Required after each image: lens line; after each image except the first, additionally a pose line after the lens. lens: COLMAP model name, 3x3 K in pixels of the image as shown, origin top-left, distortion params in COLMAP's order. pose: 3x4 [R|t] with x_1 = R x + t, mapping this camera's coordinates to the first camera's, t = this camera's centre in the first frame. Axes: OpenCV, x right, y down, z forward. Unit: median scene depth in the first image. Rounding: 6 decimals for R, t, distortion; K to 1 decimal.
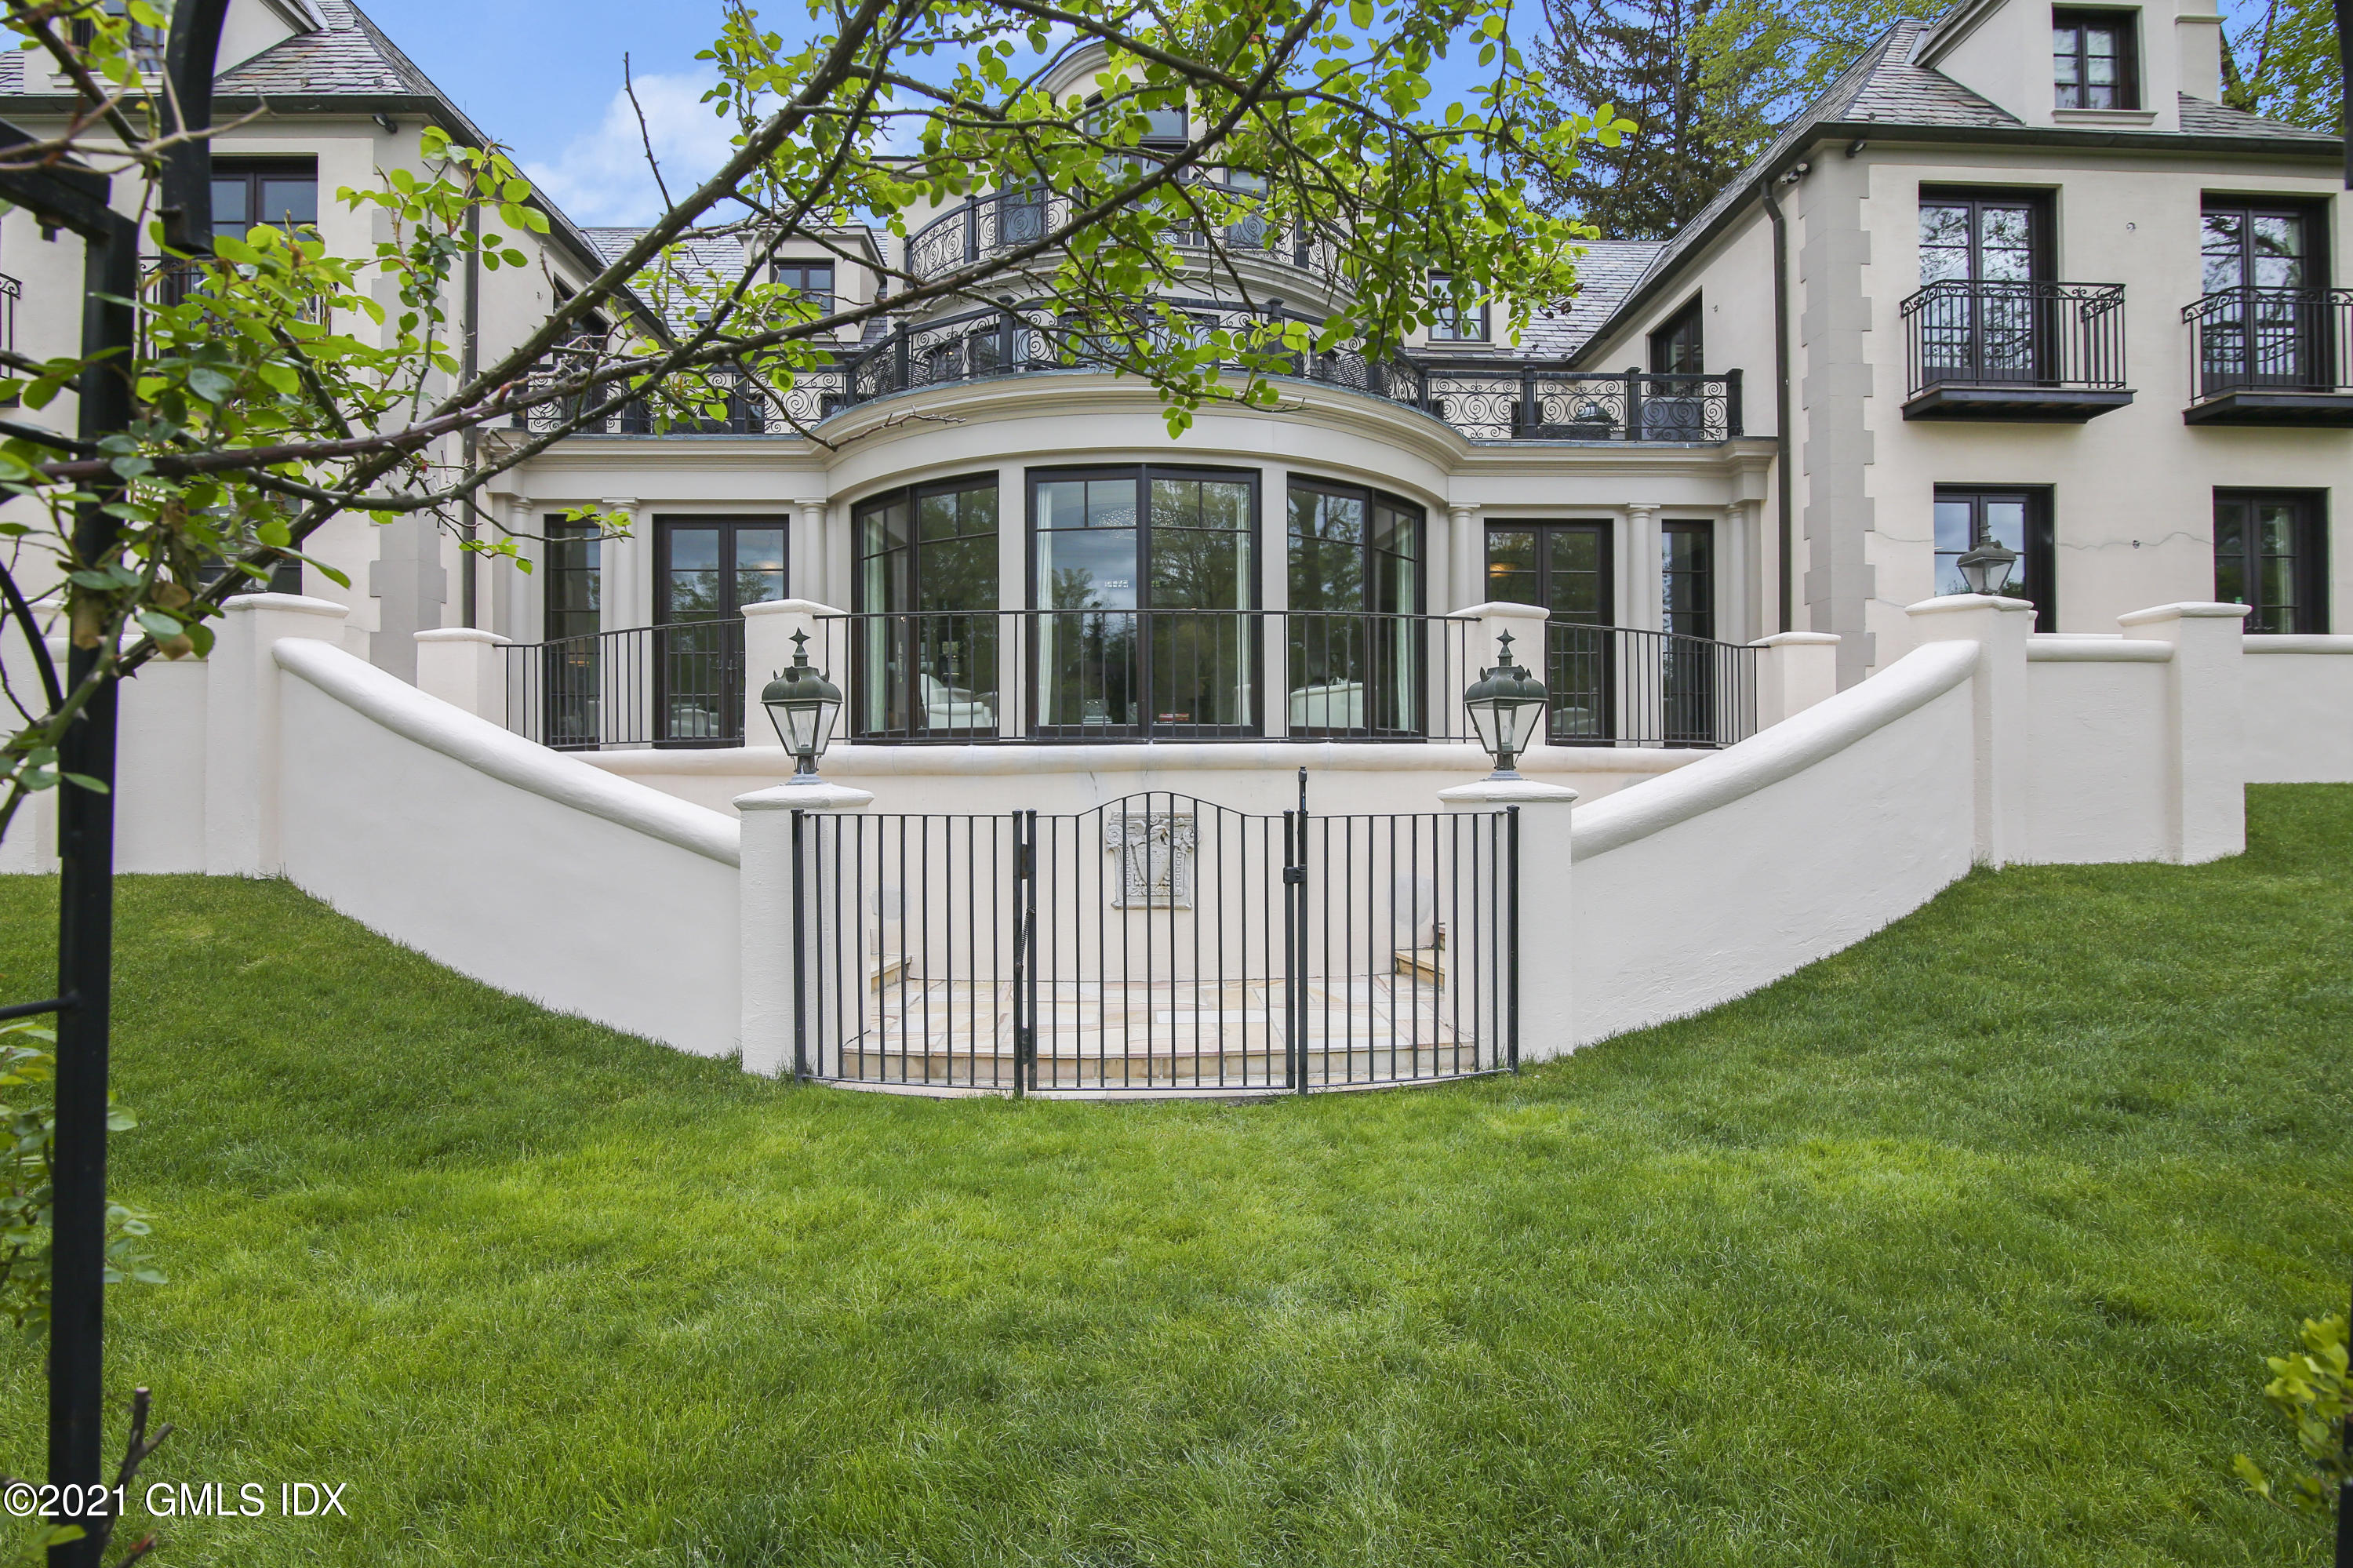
lens RADIAL K [[1104.4, 0, 1174.4], [0, 1104.4, 777.4], [0, 0, 1]] dist [-0.016344, -0.000496]
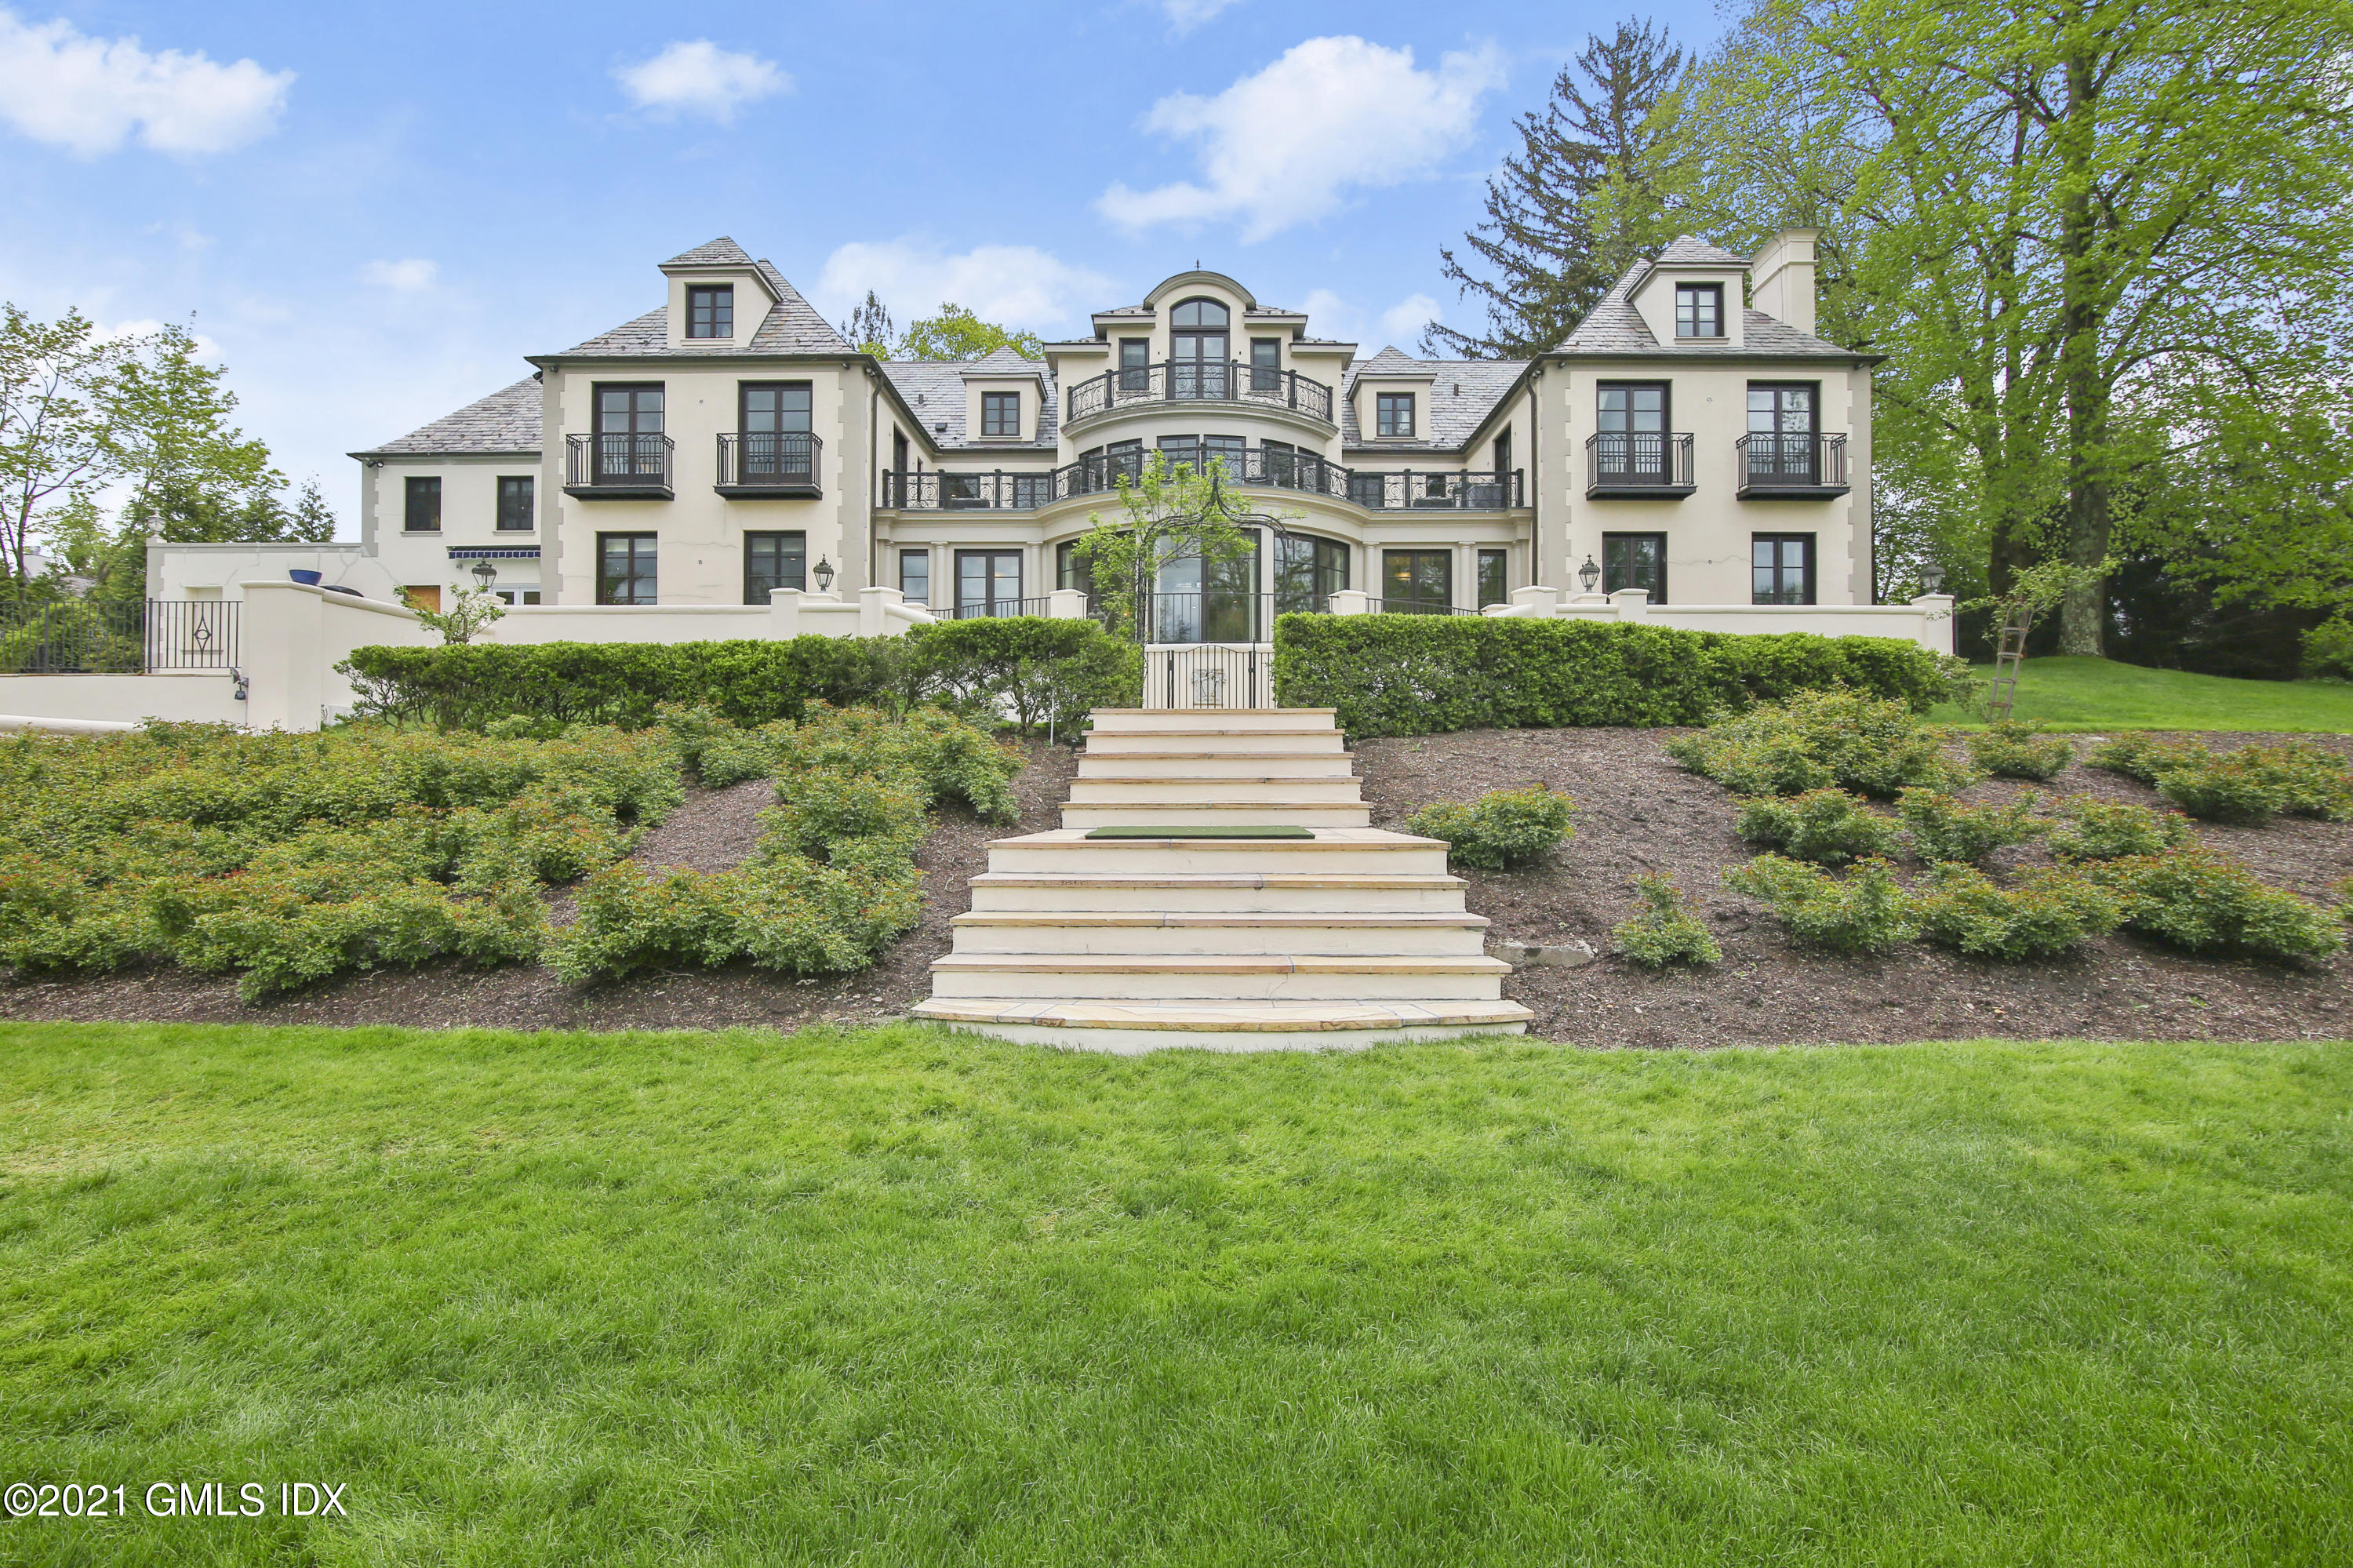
lens RADIAL K [[1104.4, 0, 1173.2], [0, 1104.4, 776.4], [0, 0, 1]] dist [-0.016344, -0.000496]
pose [[0.999511, 0.001853, -0.031221, -0.024155], [-0.002043, 0.999980, -0.006045, 0.179914], [0.031210, 0.006105, 0.999494, -0.969022]]
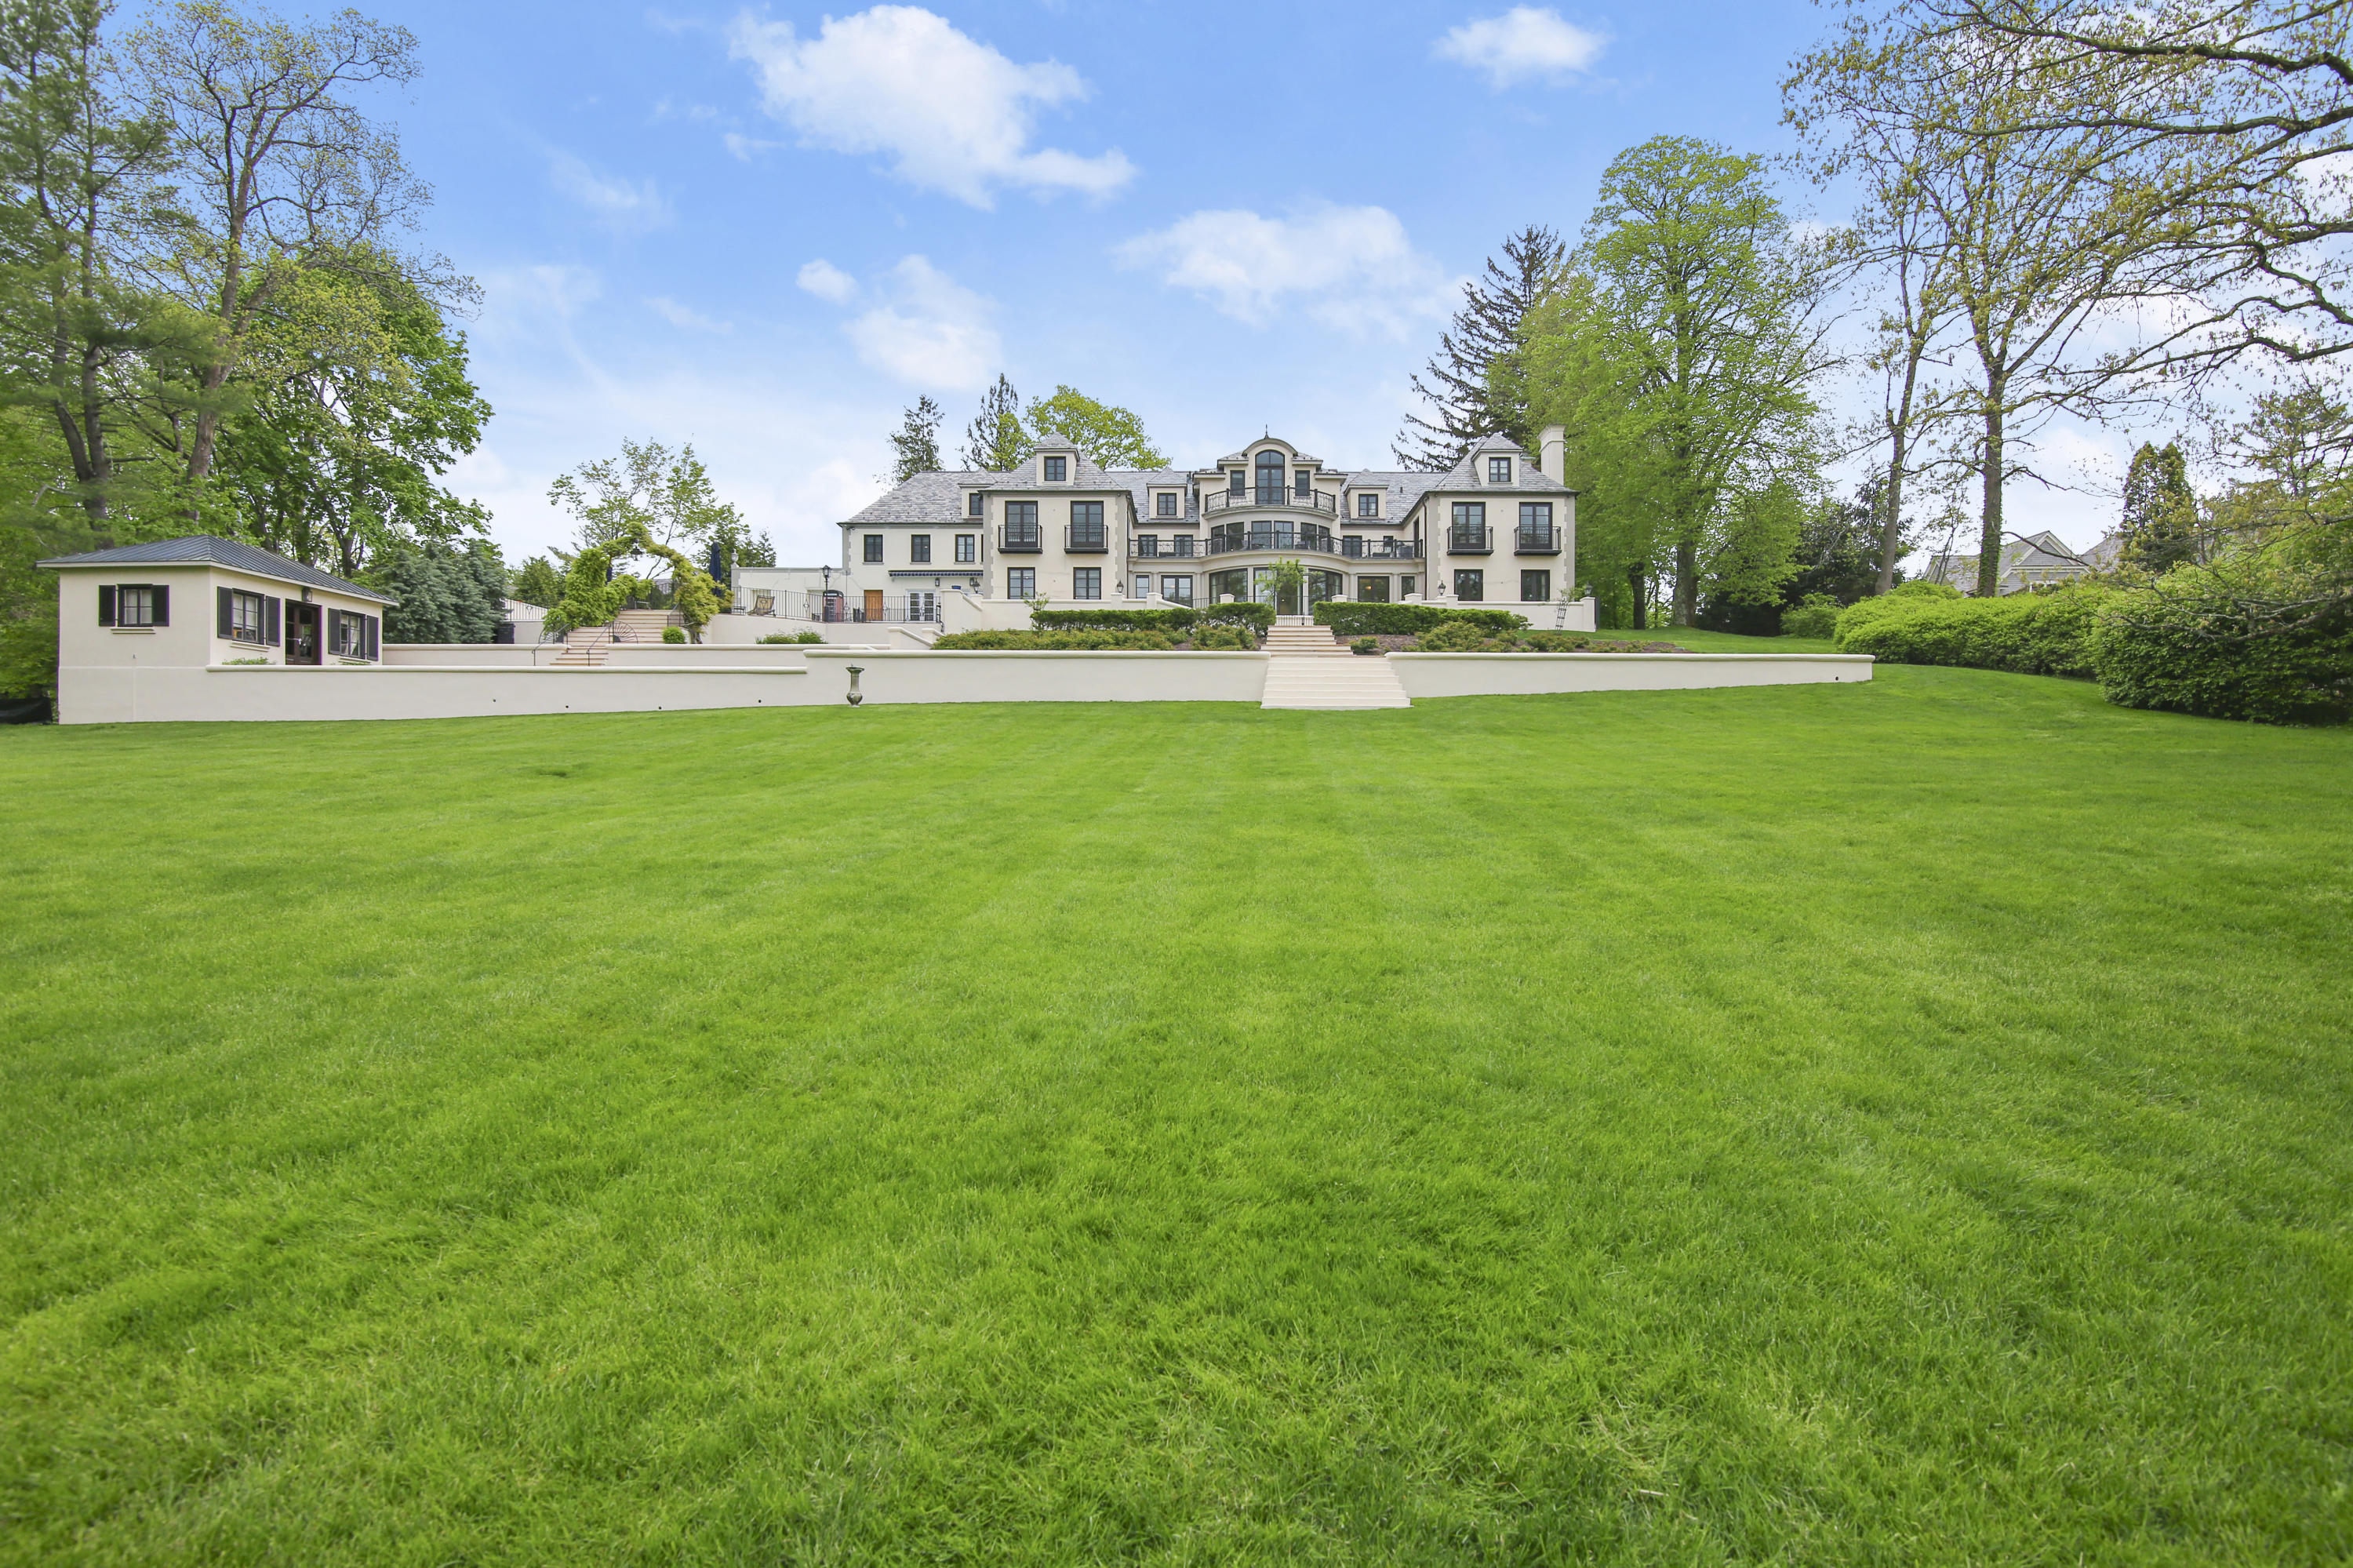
lens RADIAL K [[1104.4, 0, 1168.5], [0, 1104.4, 735.7], [0, 0, 1]] dist [-0.016344, -0.000496]
pose [[0.998835, 0.006899, -0.047752, -0.244310], [-0.008952, 0.999039, -0.042917, 0.584482], [0.047410, 0.043294, 0.997937, -3.353249]]
